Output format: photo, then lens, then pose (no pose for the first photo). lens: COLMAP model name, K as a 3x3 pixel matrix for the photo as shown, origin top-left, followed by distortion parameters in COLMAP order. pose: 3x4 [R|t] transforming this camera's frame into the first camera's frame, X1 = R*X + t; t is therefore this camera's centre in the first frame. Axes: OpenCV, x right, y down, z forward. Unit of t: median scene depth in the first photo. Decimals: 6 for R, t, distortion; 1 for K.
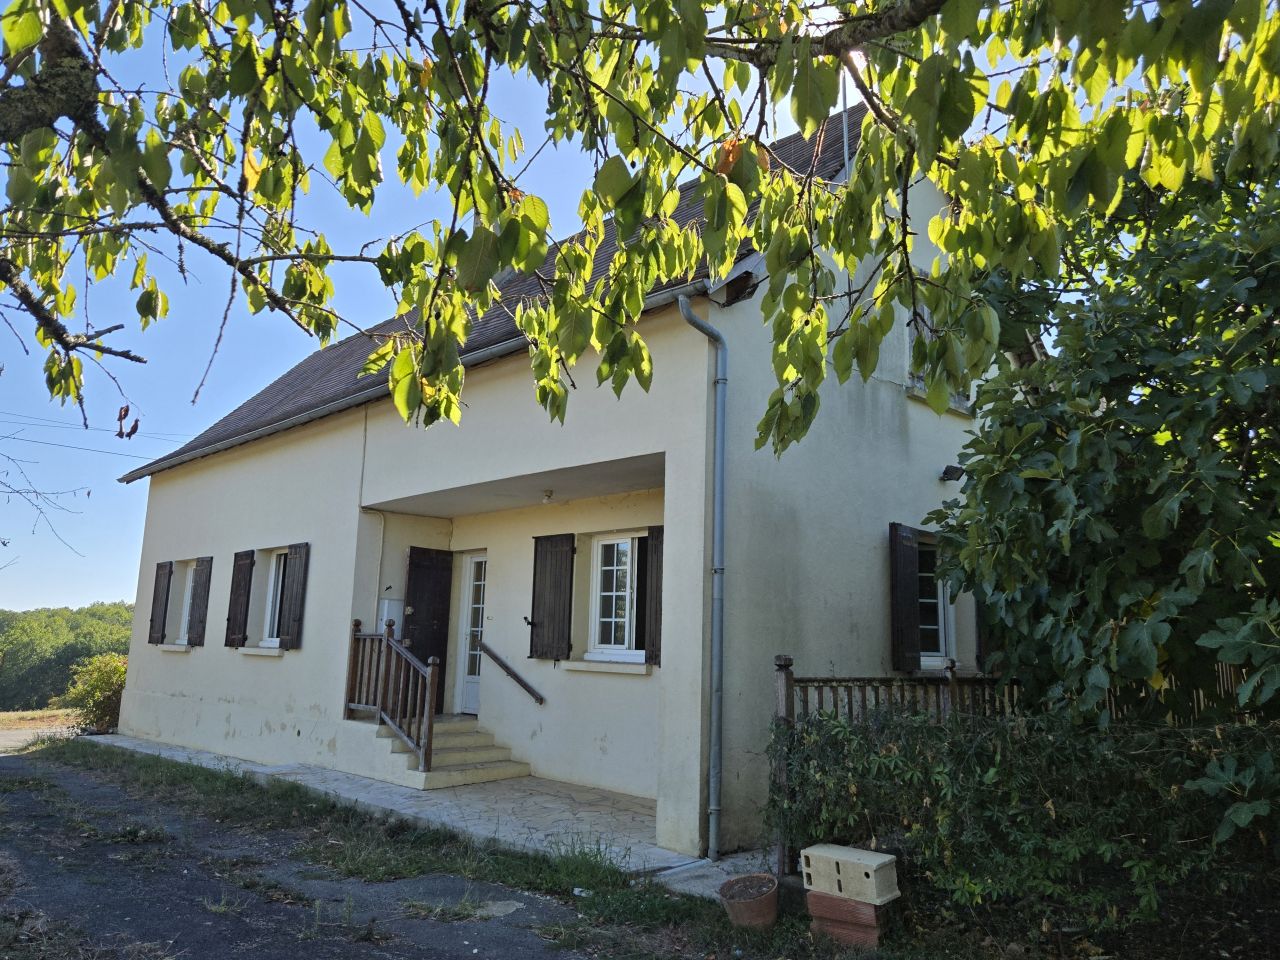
lens RADIAL K [[866.4, 0, 640.0], [0, 866.4, 480.0], [0, 0, 1]] dist [0.006048, 0.000375]
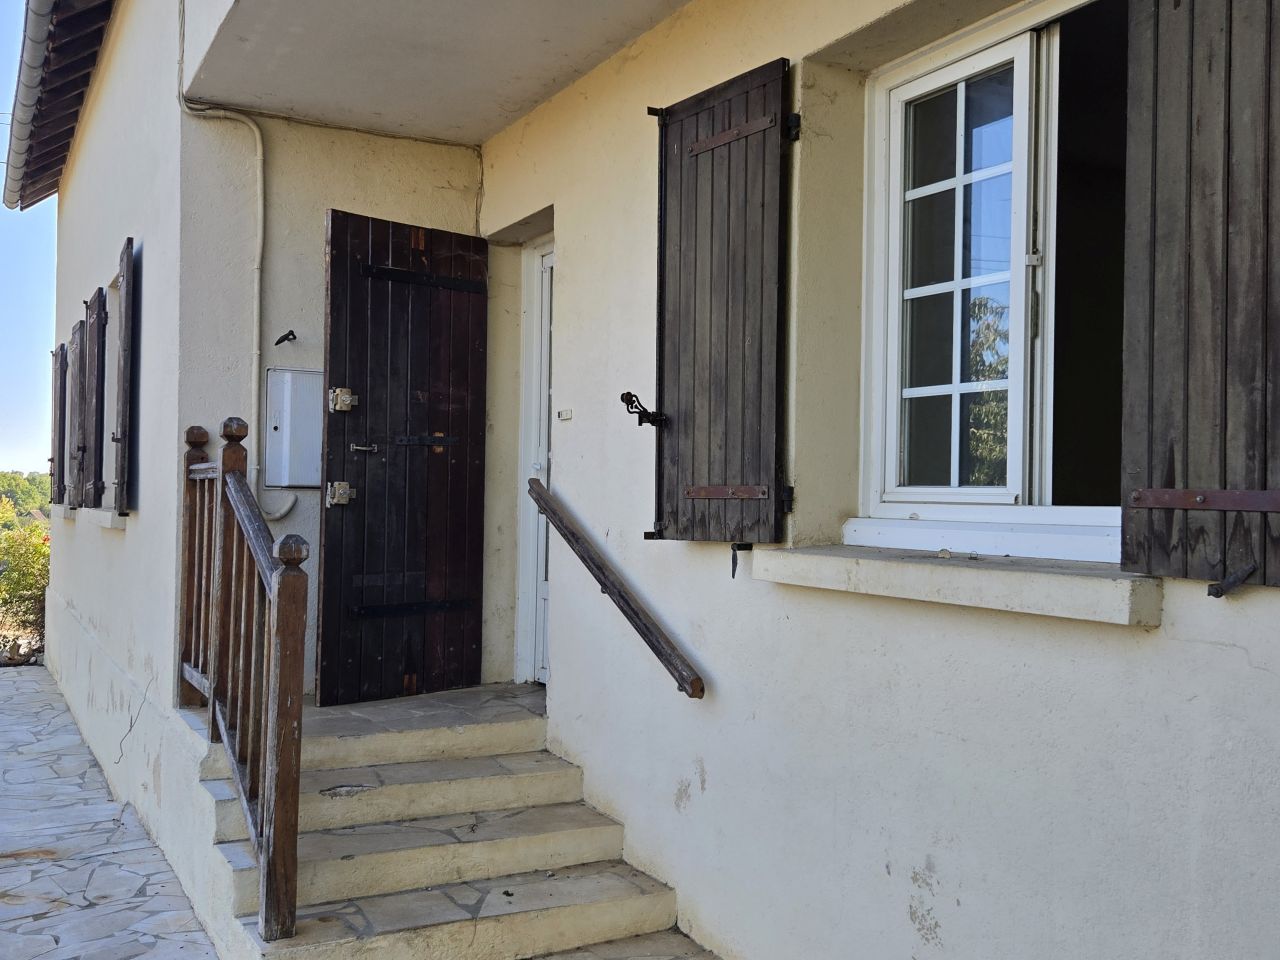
lens RADIAL K [[1192.5, 0, 640.0], [0, 1192.5, 480.0], [0, 0, 1]] dist [0.007317, 0.001414]
pose [[0.955786, -0.013506, -0.293752, -0.017034], [0.061071, 0.986281, 0.153360, 0.127419], [0.287651, -0.164519, 0.943499, 0.637694]]
